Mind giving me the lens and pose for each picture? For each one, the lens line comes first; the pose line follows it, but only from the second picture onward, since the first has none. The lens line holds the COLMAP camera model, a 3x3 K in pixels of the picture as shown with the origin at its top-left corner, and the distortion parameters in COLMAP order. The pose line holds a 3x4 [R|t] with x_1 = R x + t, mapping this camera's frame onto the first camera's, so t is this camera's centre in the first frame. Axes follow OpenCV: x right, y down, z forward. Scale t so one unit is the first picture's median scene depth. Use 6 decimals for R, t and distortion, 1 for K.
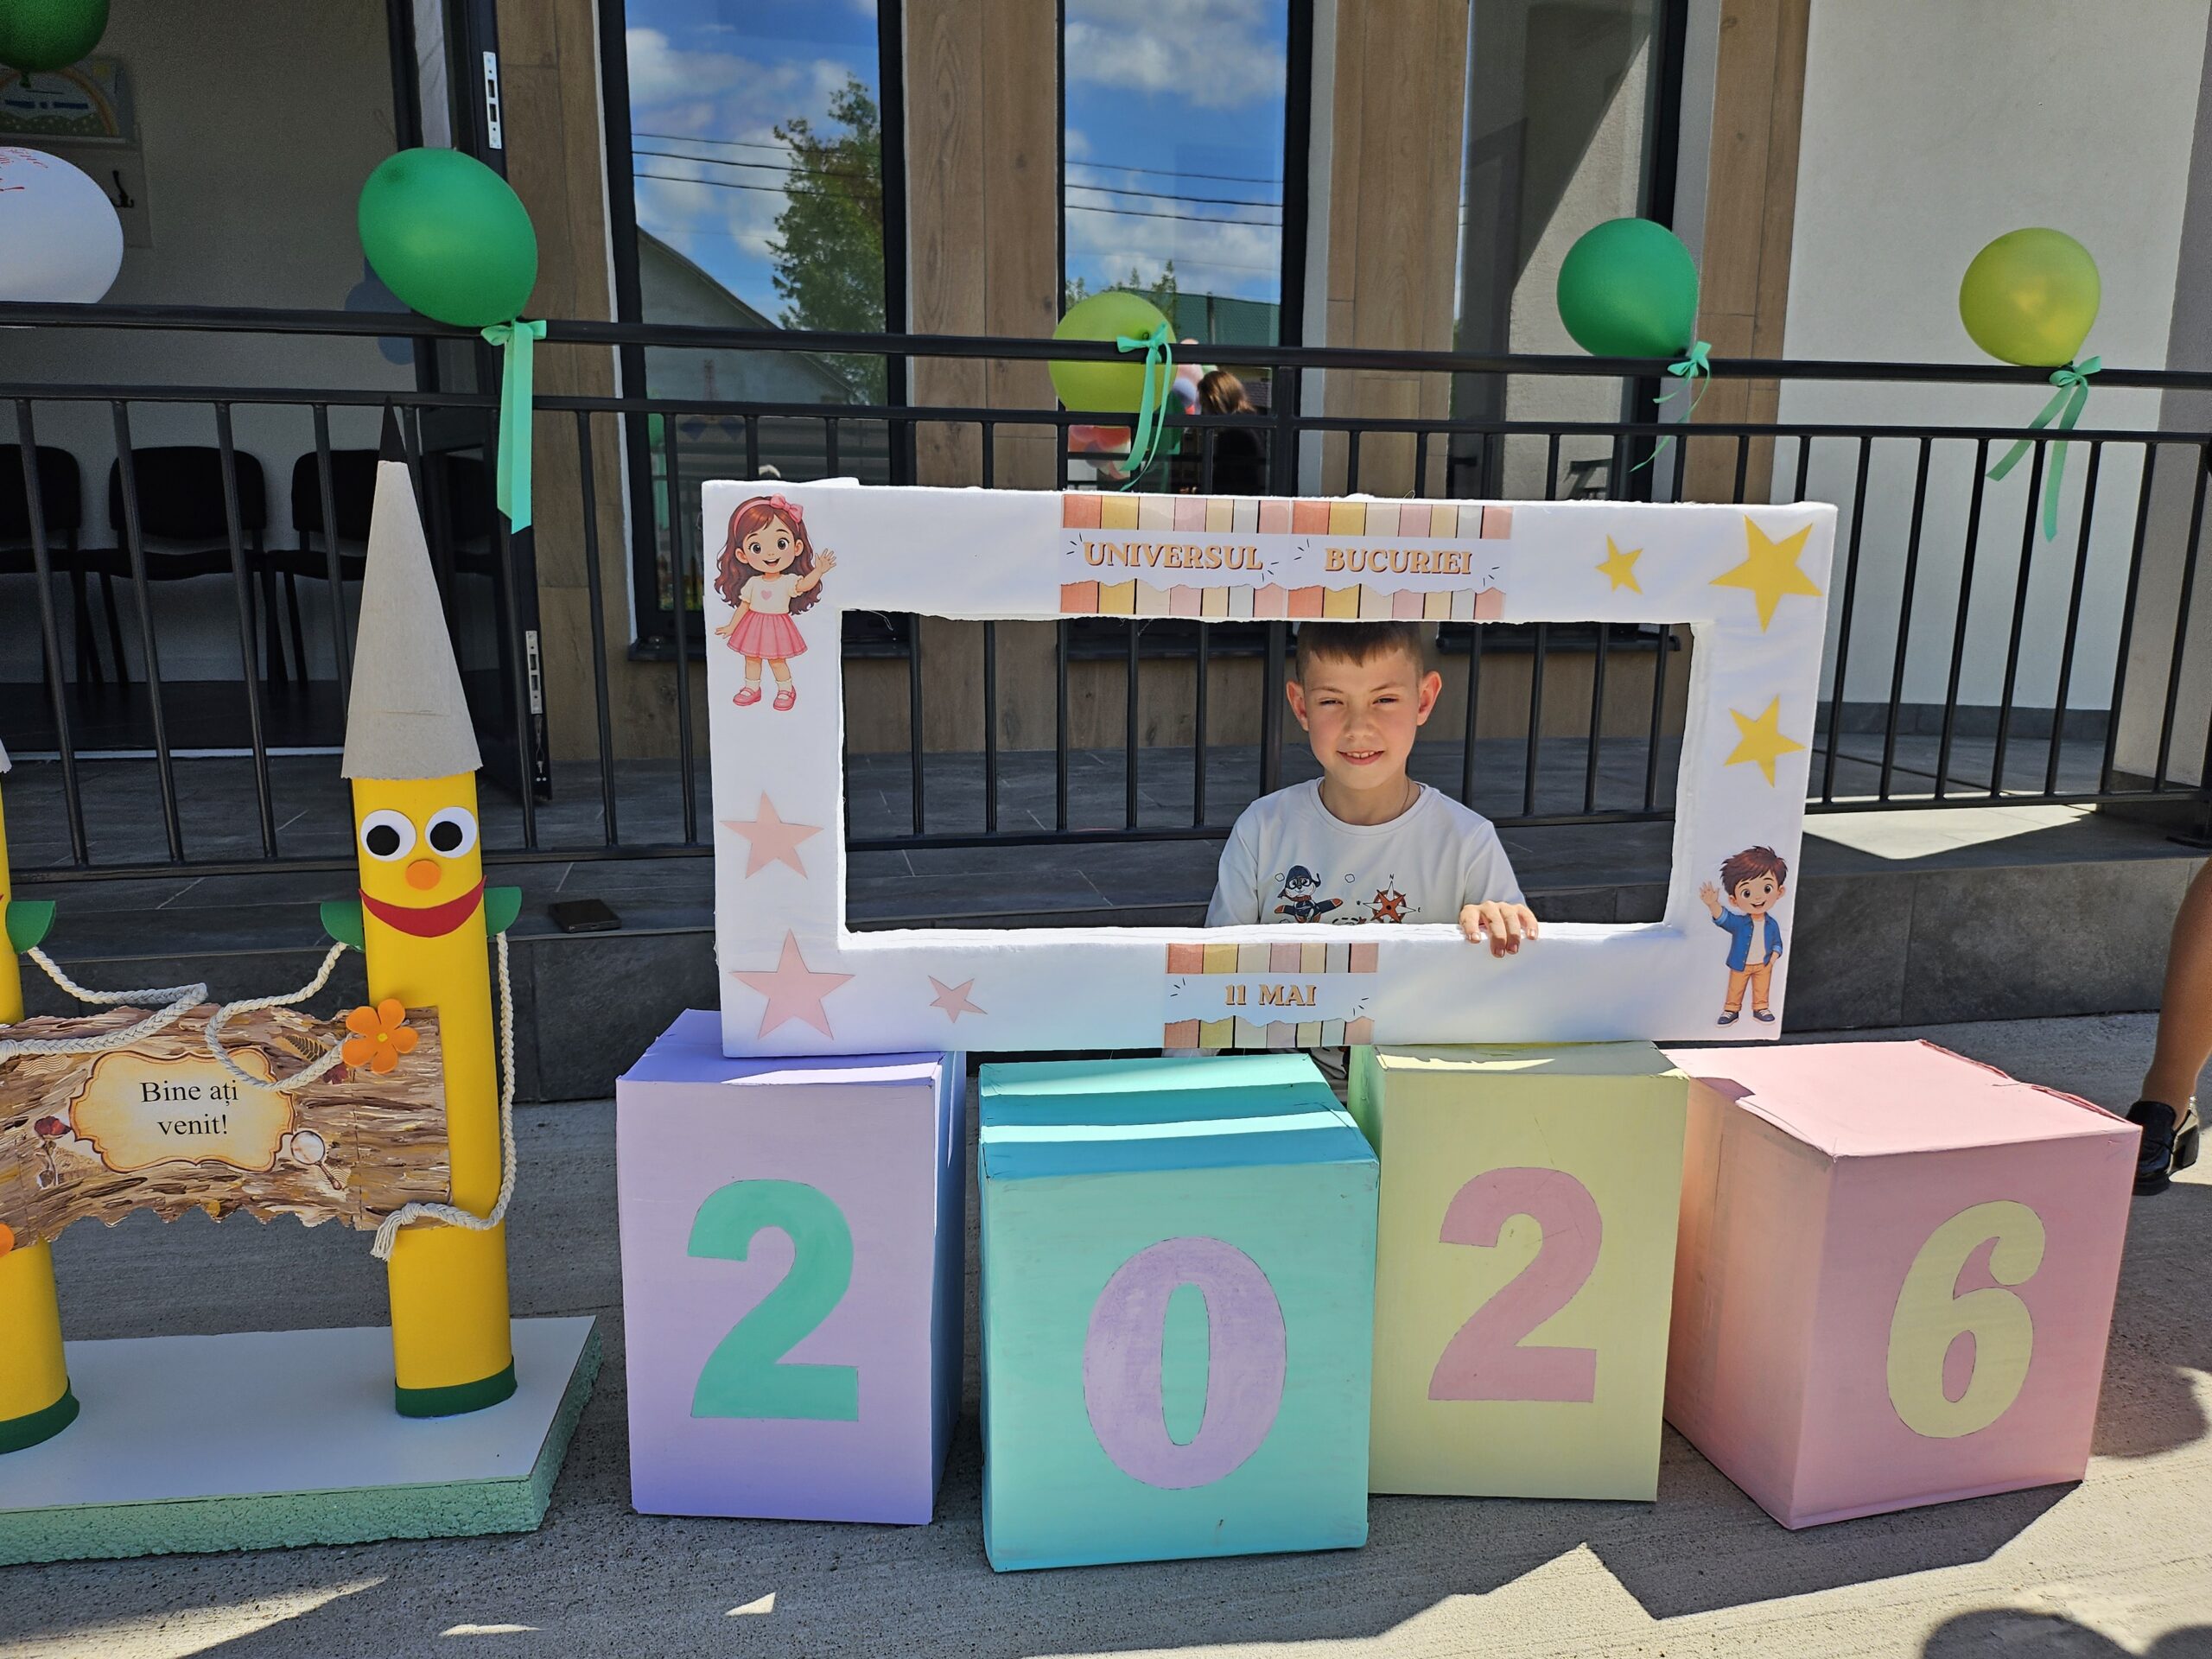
lens RADIAL K [[1547.2, 0, 1127.8], [0, 1547.2, 851.6], [0, 0, 1]] dist [0.065033, -0.069486]
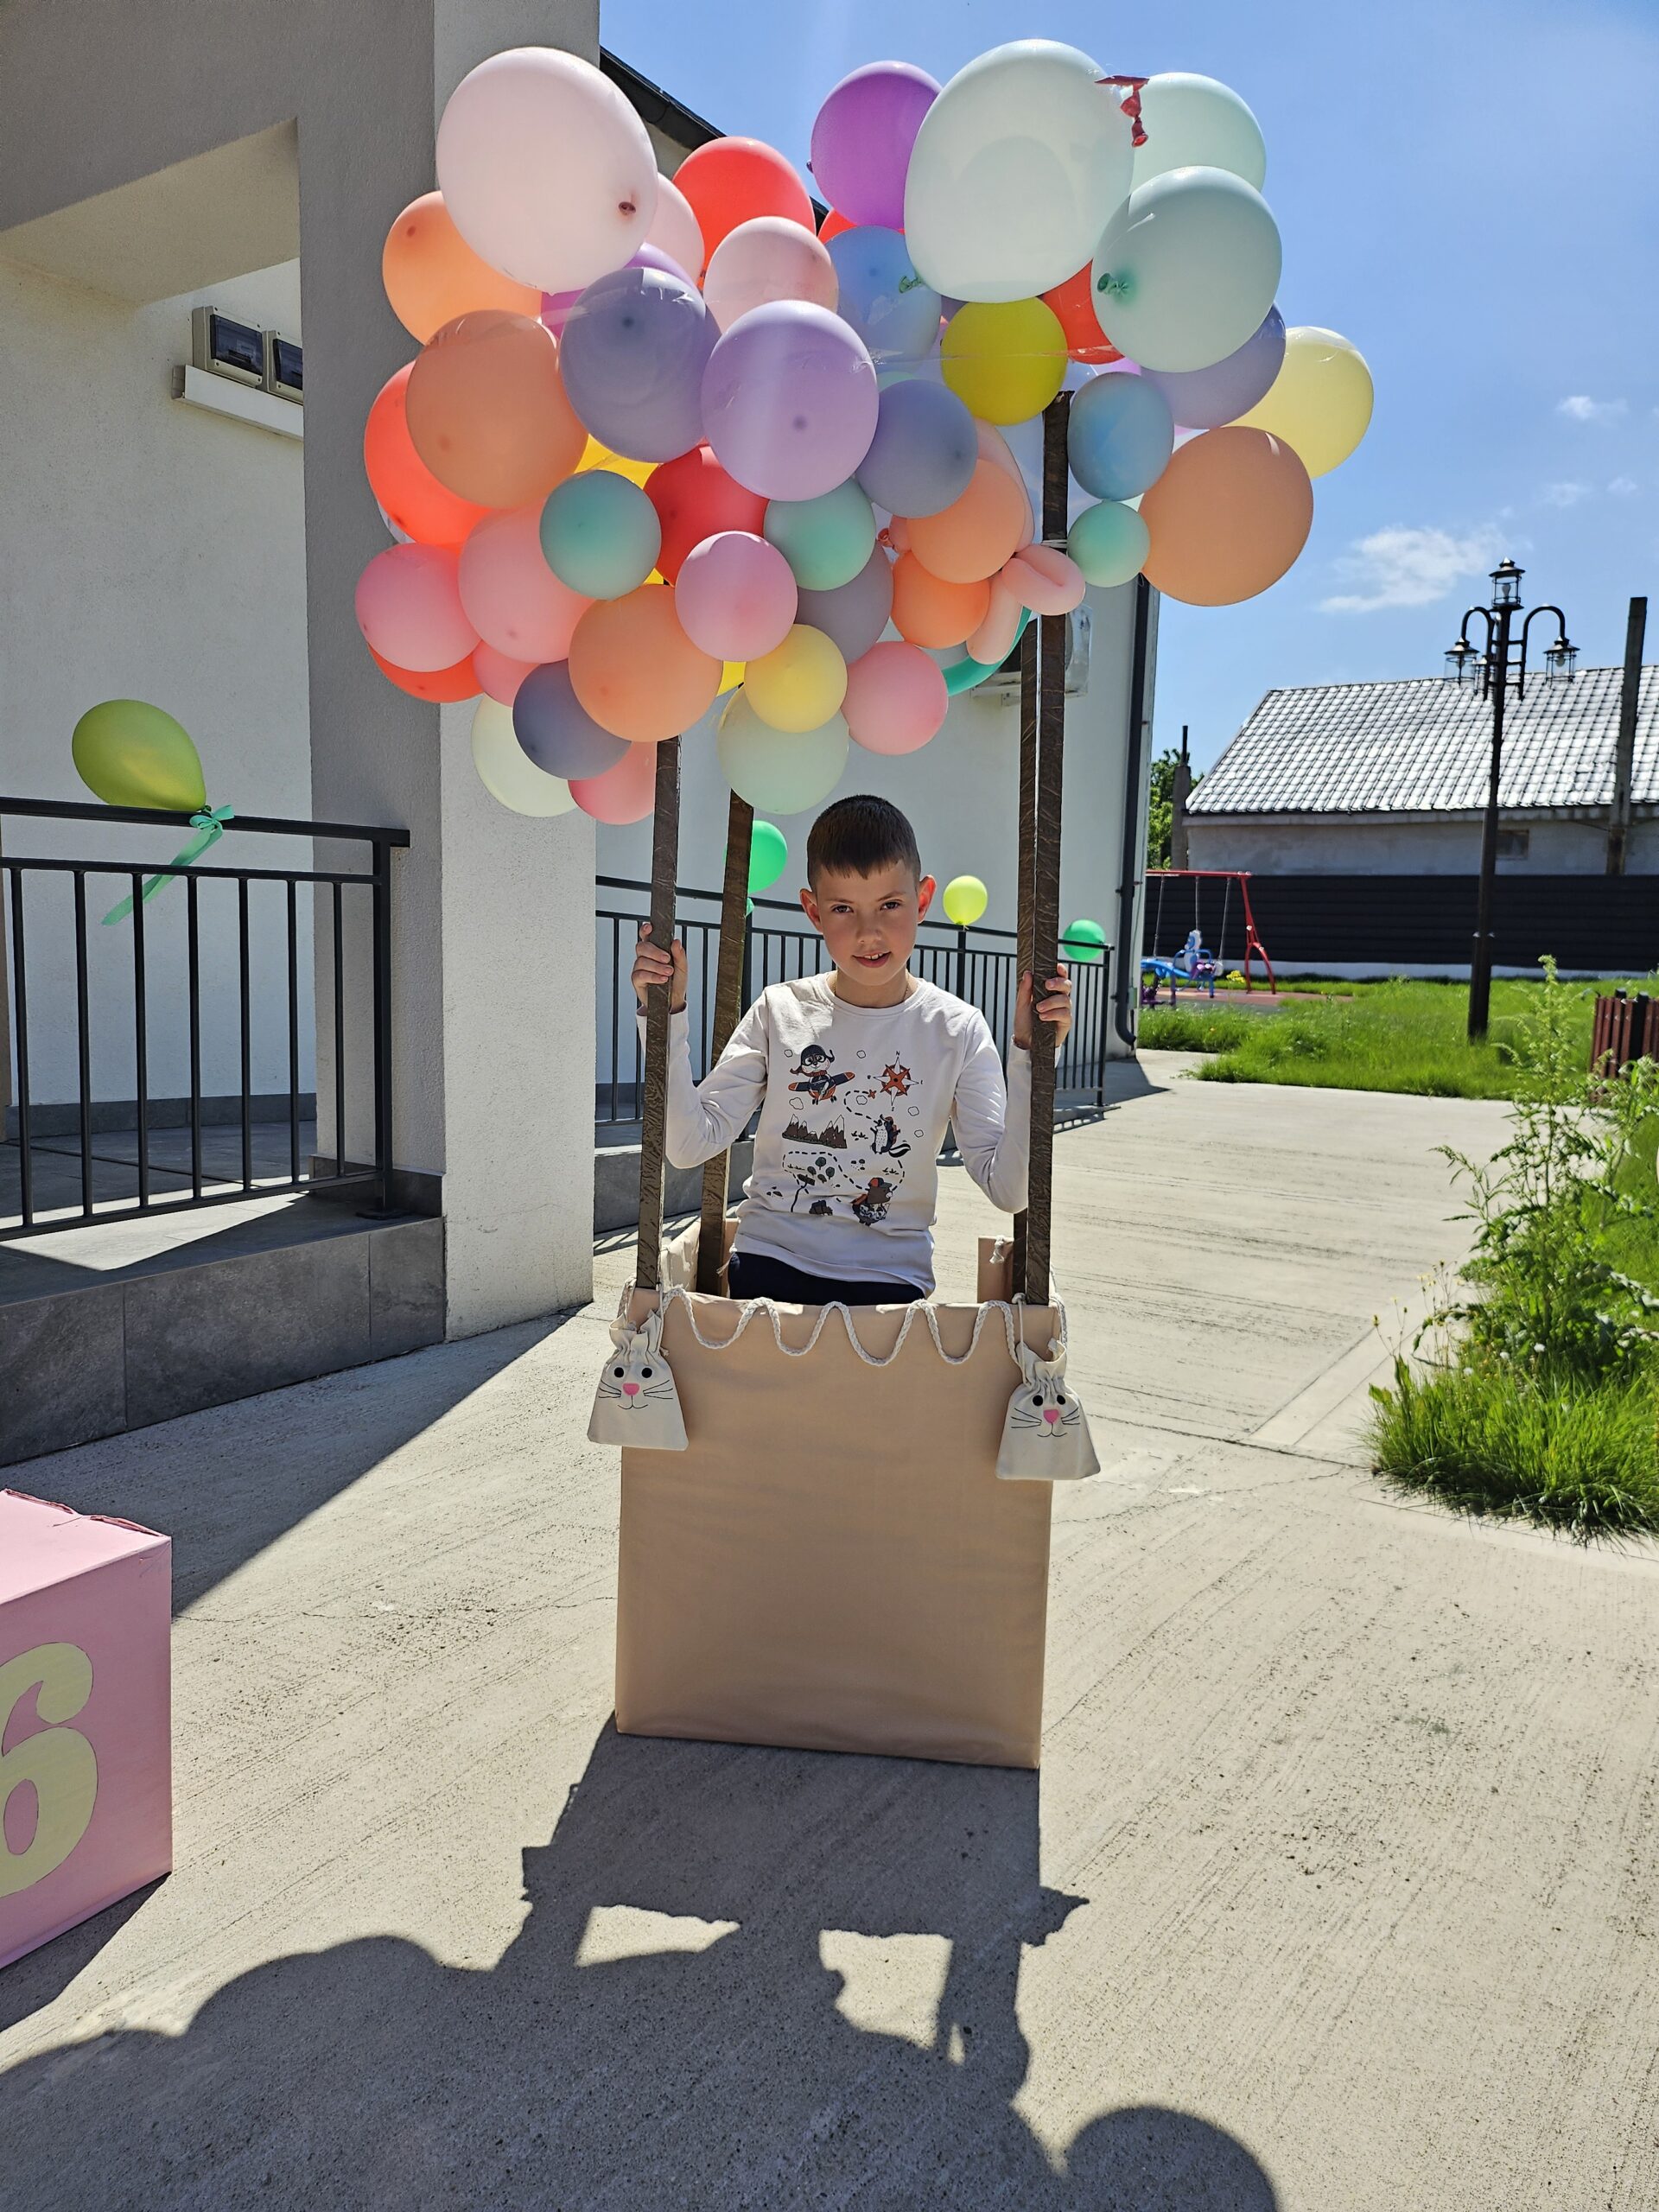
lens RADIAL K [[1547.2, 0, 807.4], [0, 1547.2, 1109.2], [0, 0, 1]] dist [0.065033, -0.069486]
pose [[0.708975, -0.076099, 0.701116, 0.170200], [0.124936, 0.991989, -0.018666, -0.039525], [-0.694079, 0.100828, 0.712803, -0.110583]]
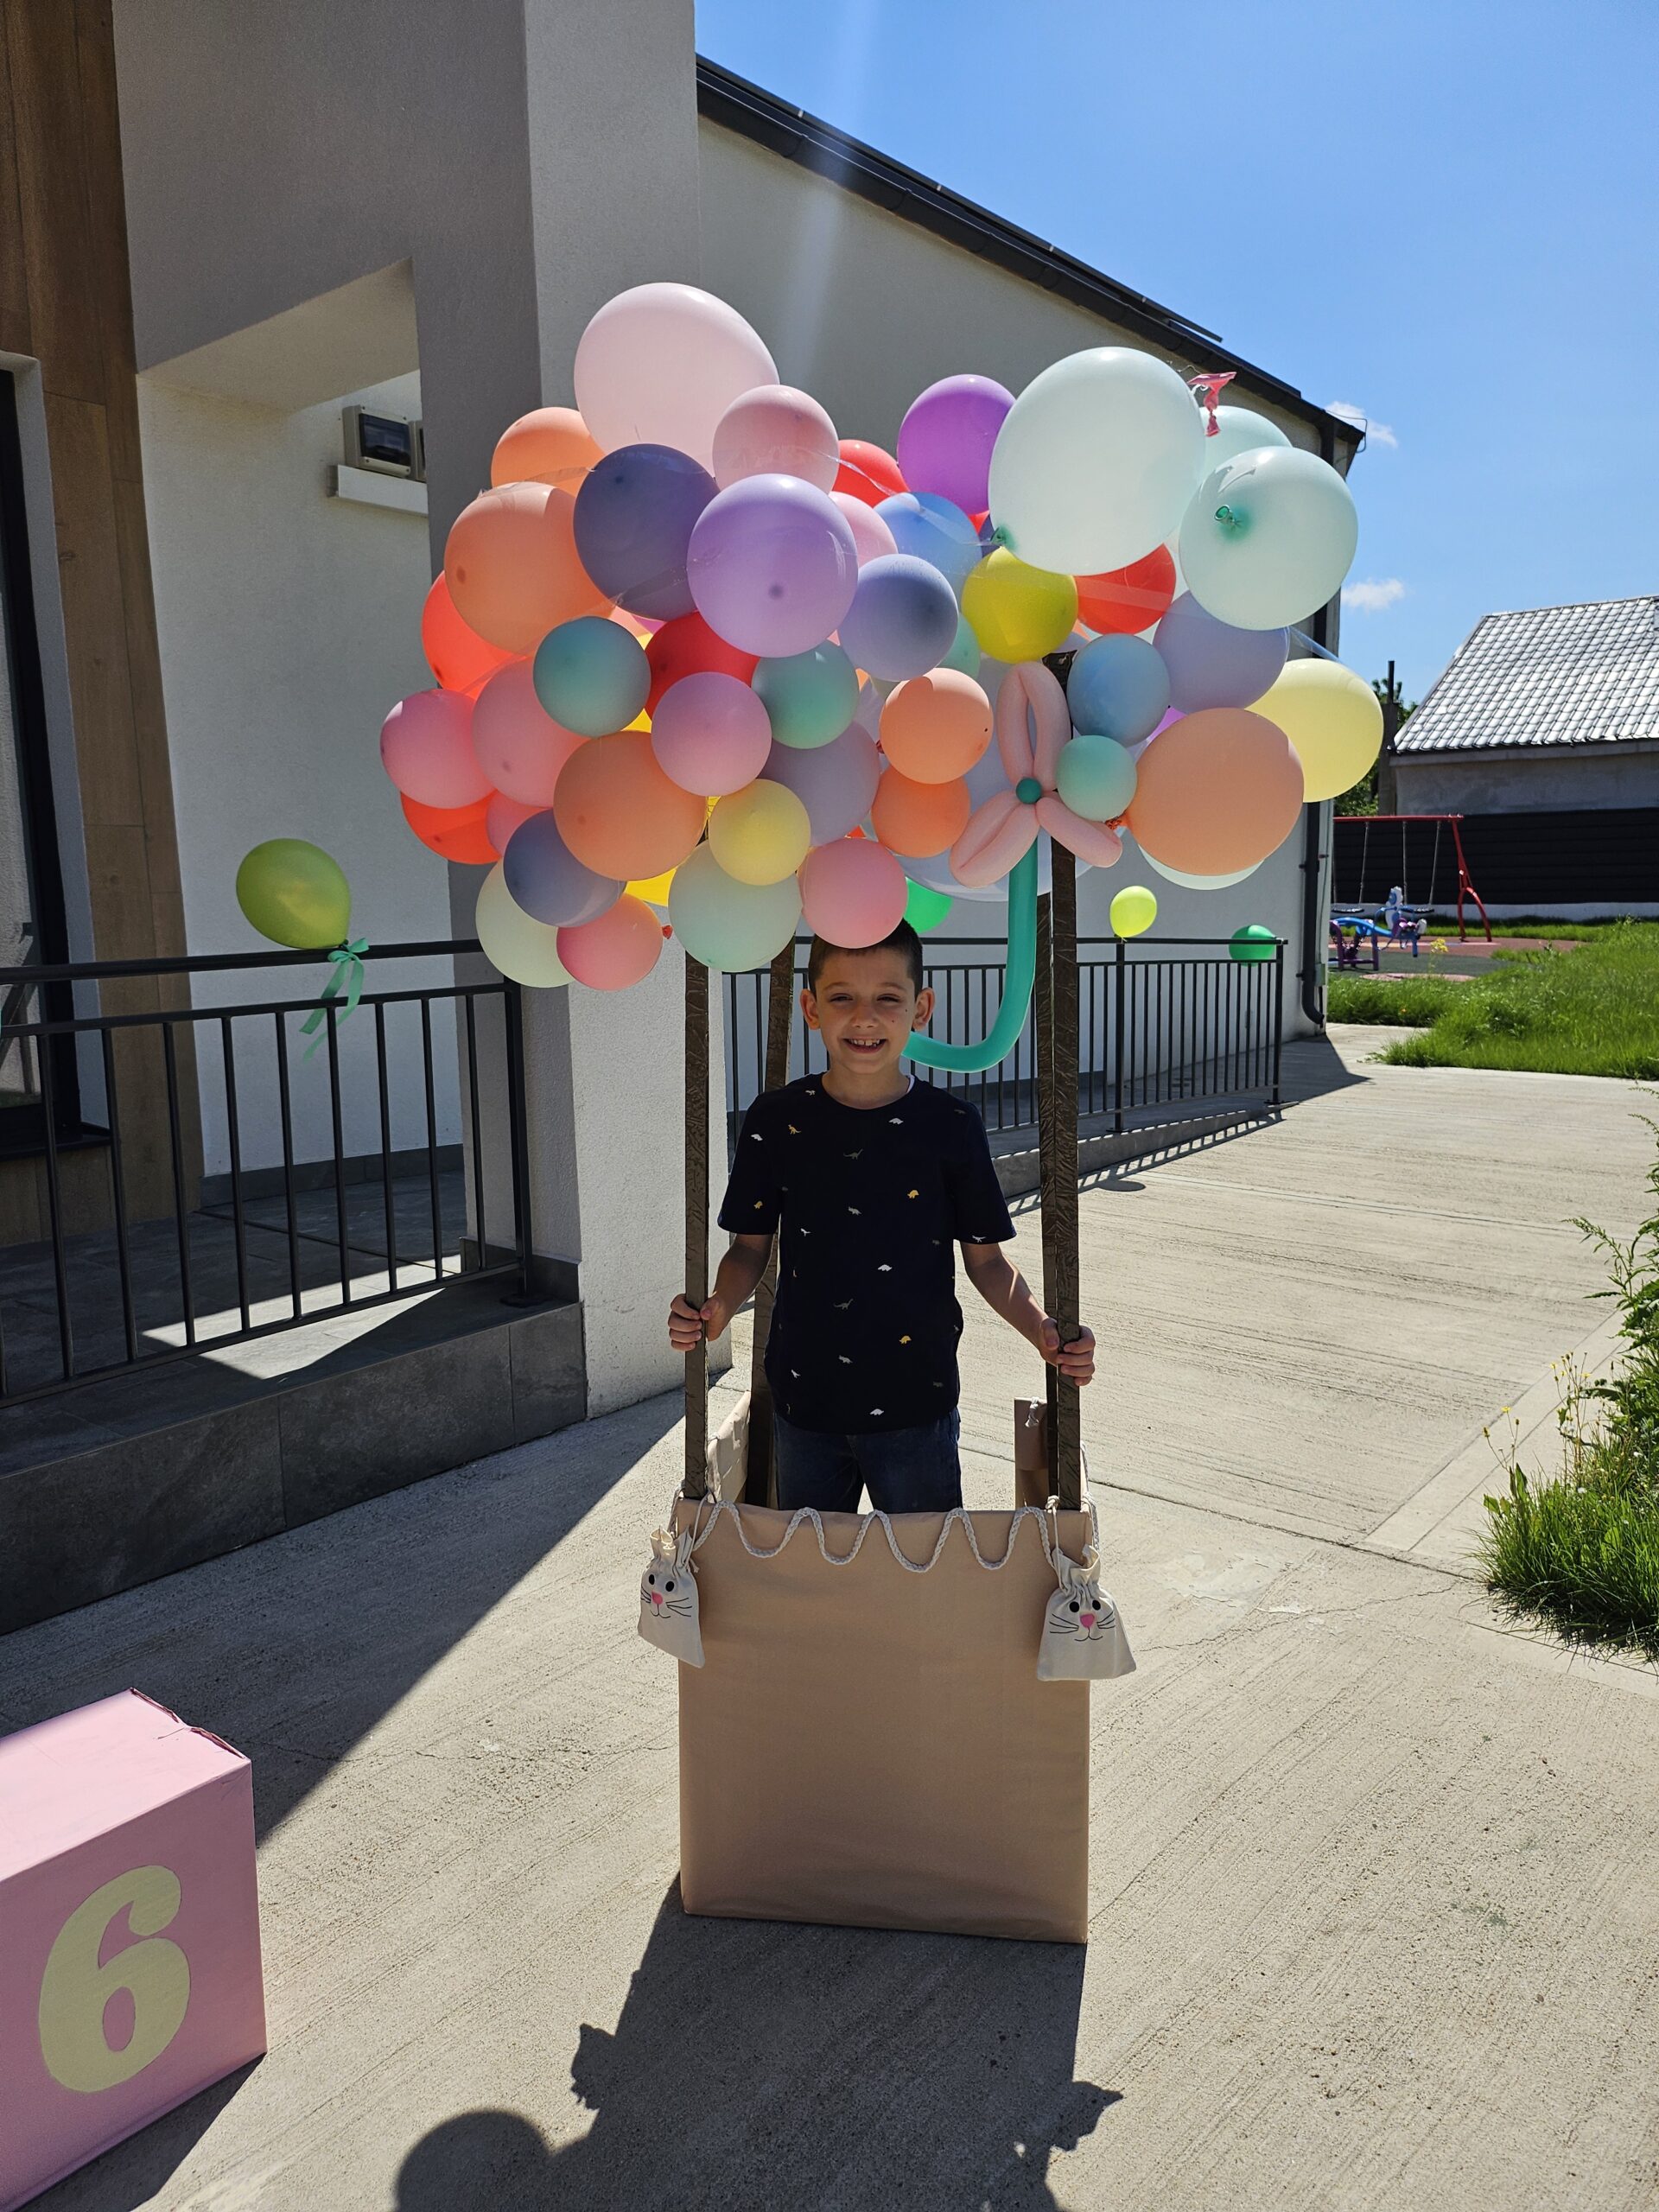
lens RADIAL K [[1547.2, 0, 836.7], [0, 1547.2, 1090.7], [0, 0, 1]] dist [0.065033, -0.069486]
pose [[0.782628, -0.110973, 0.612519, 0.249625], [0.148575, 0.988843, -0.010683, -0.209875], [-0.604499, 0.099366, 0.790384, -0.242473]]
